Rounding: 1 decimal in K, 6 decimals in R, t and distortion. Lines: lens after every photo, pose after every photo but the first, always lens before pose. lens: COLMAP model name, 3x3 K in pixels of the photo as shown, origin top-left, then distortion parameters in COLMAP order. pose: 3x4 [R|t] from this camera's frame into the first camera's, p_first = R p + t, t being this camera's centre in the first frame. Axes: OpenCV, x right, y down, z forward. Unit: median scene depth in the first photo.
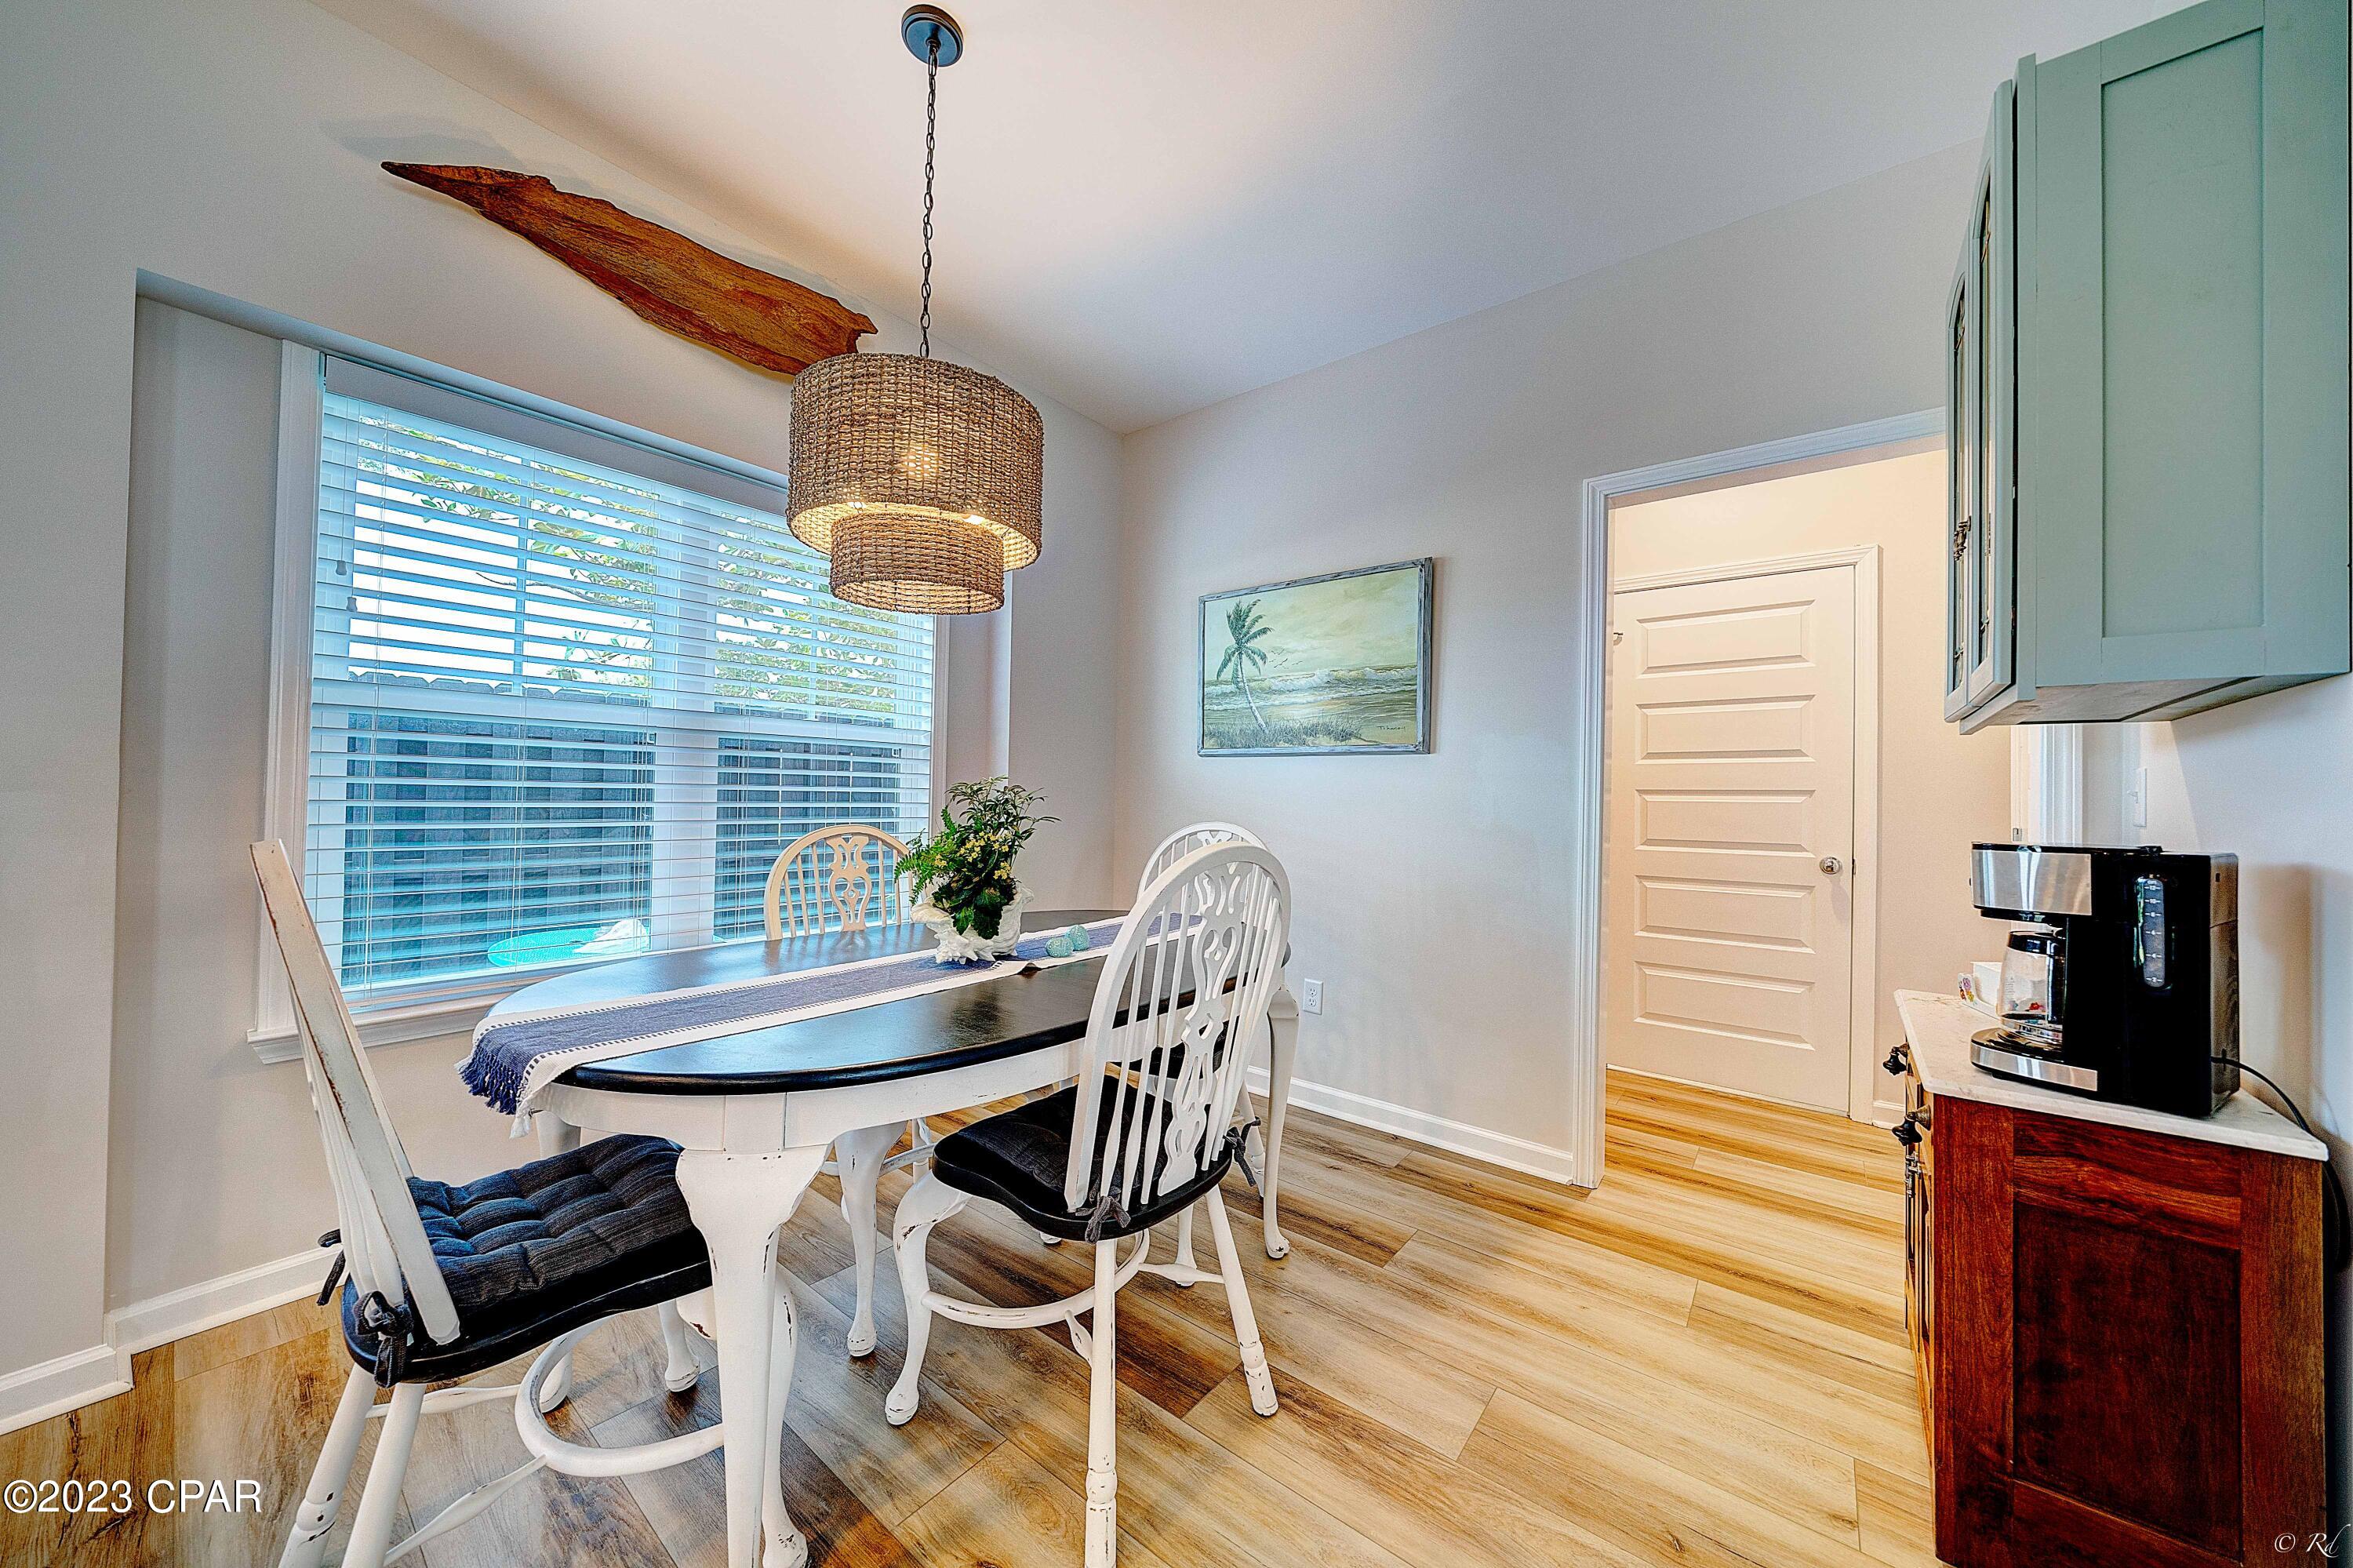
lens RADIAL K [[812.9, 0, 1170.2], [0, 812.9, 784.8], [0, 0, 1]] dist [-0.004760, -0.000300]
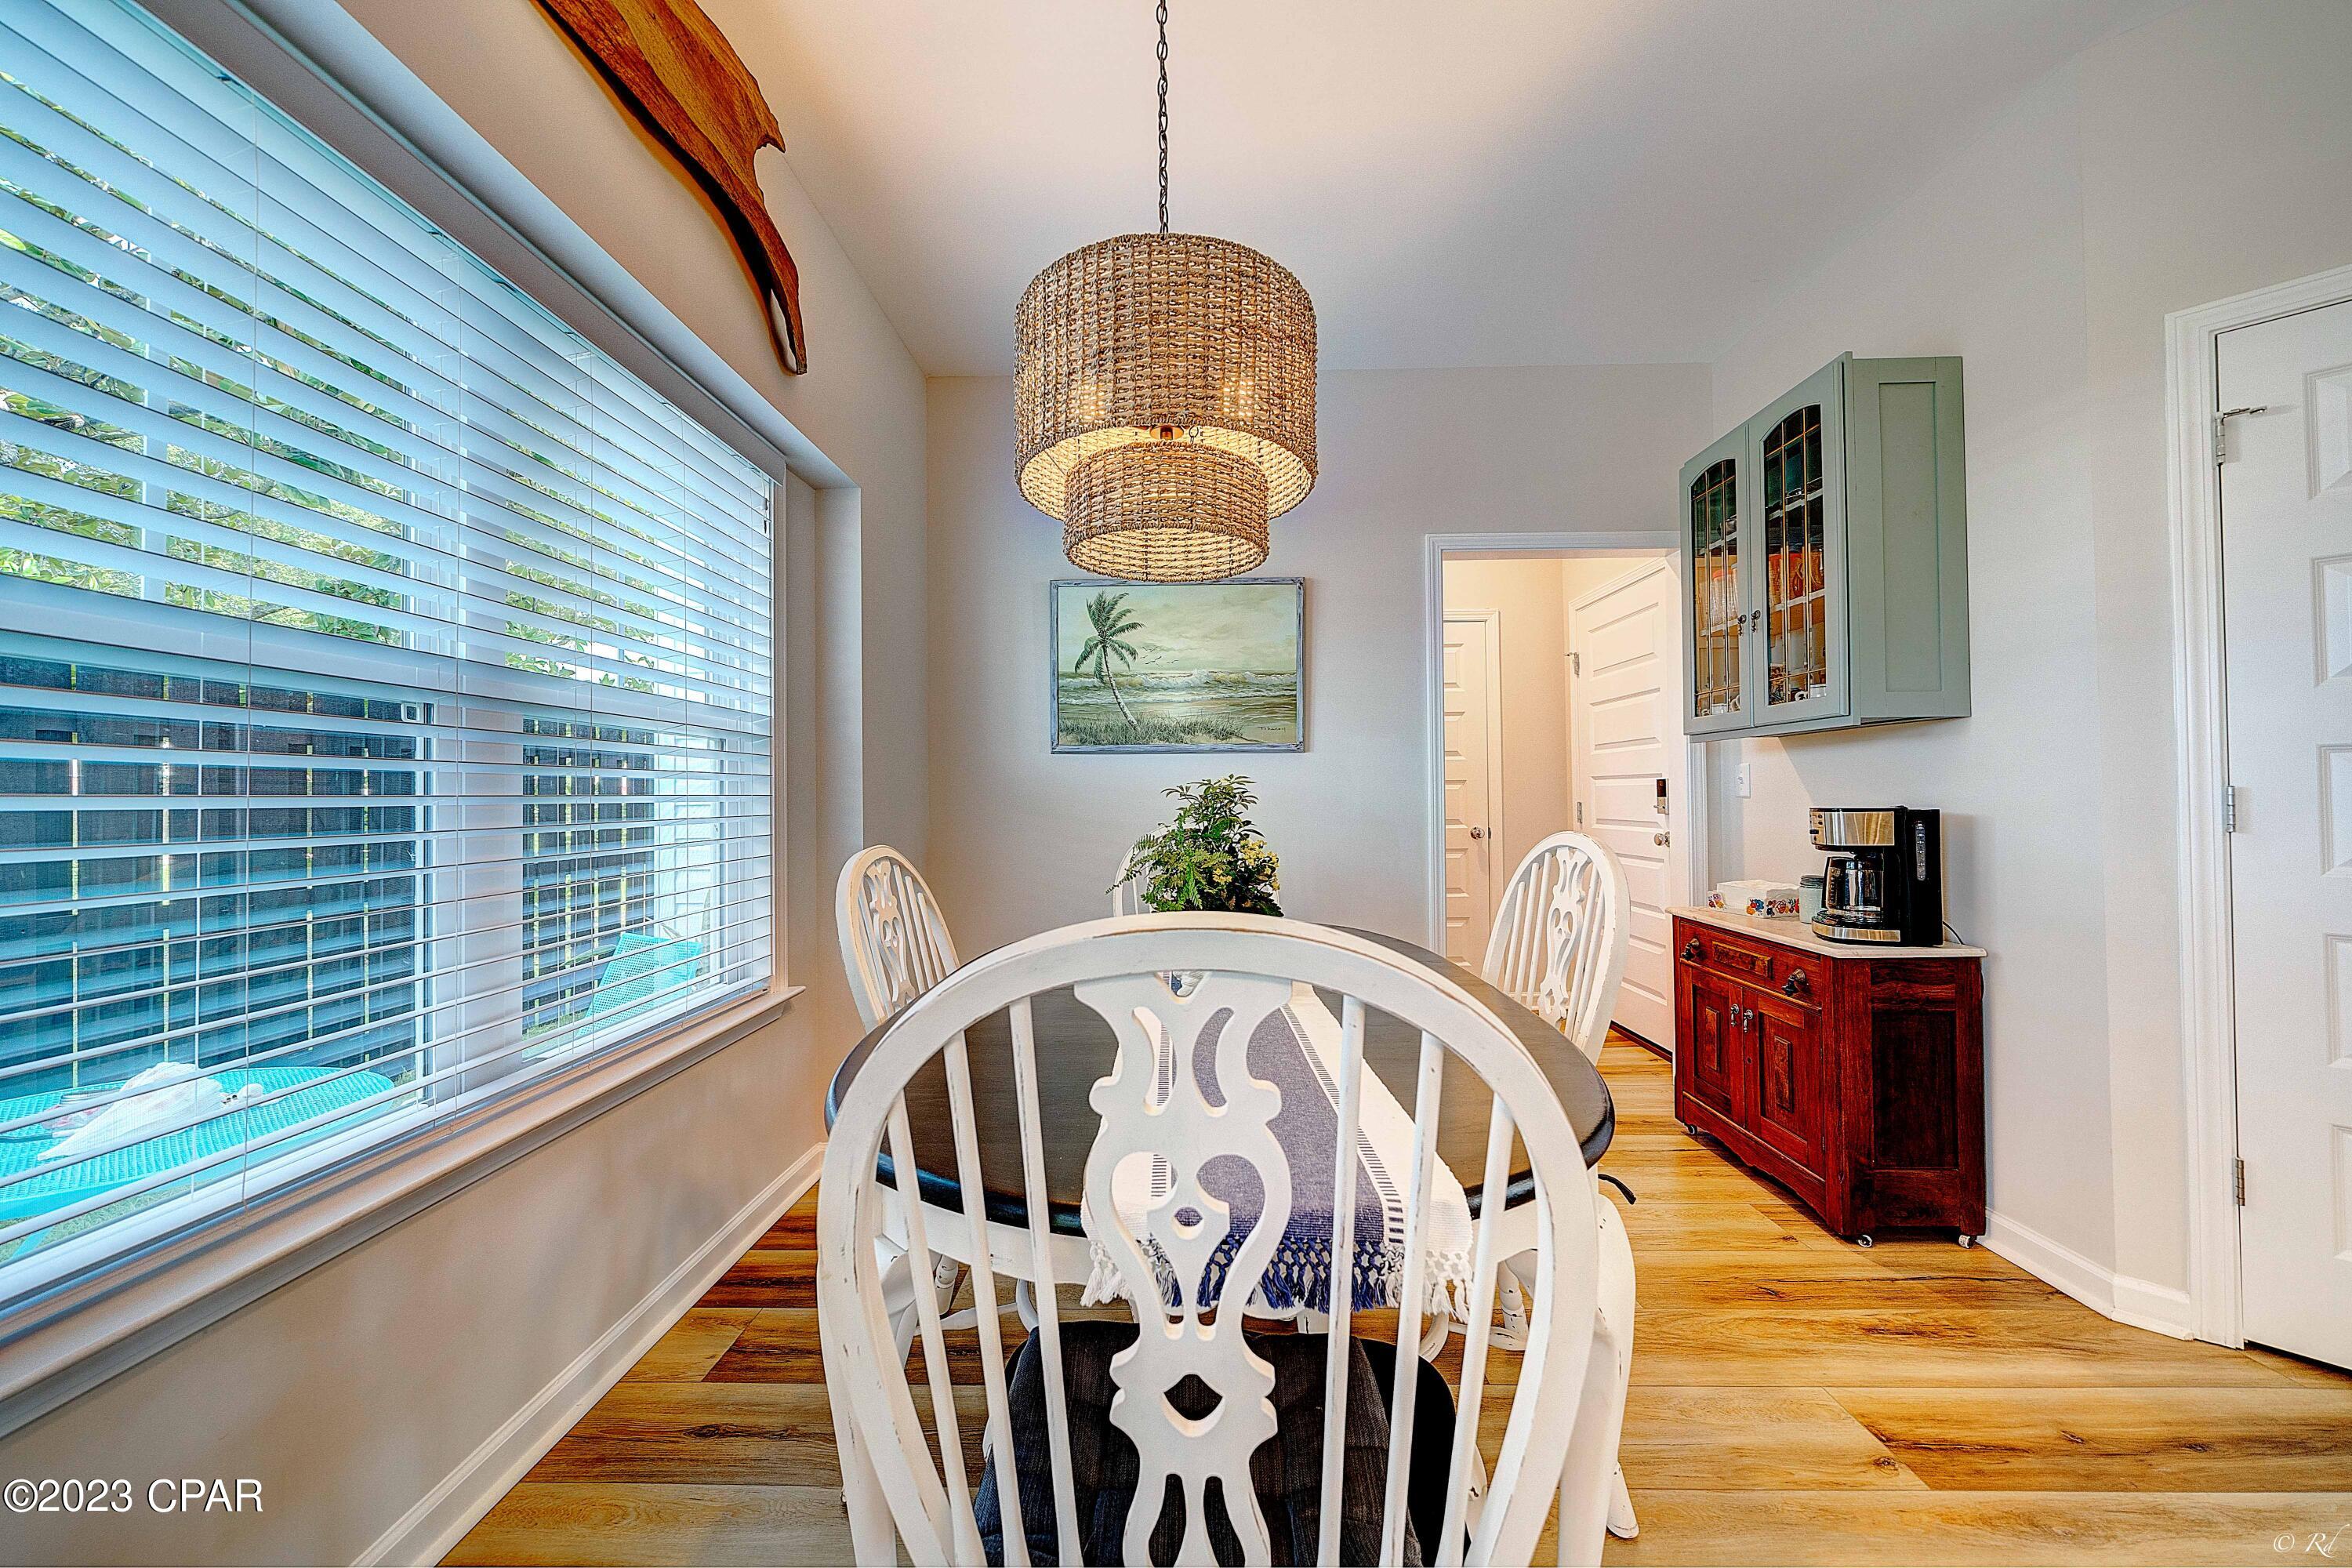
lens RADIAL K [[812.5, 0, 1169.7], [0, 812.5, 784.8], [0, 0, 1]] dist [-0.004760, -0.000300]
pose [[0.796917, -0.017882, 0.603824, -0.468090], [0.015408, 0.999838, 0.009276, -0.005947], [-0.603892, 0.001912, 0.797063, 0.200419]]
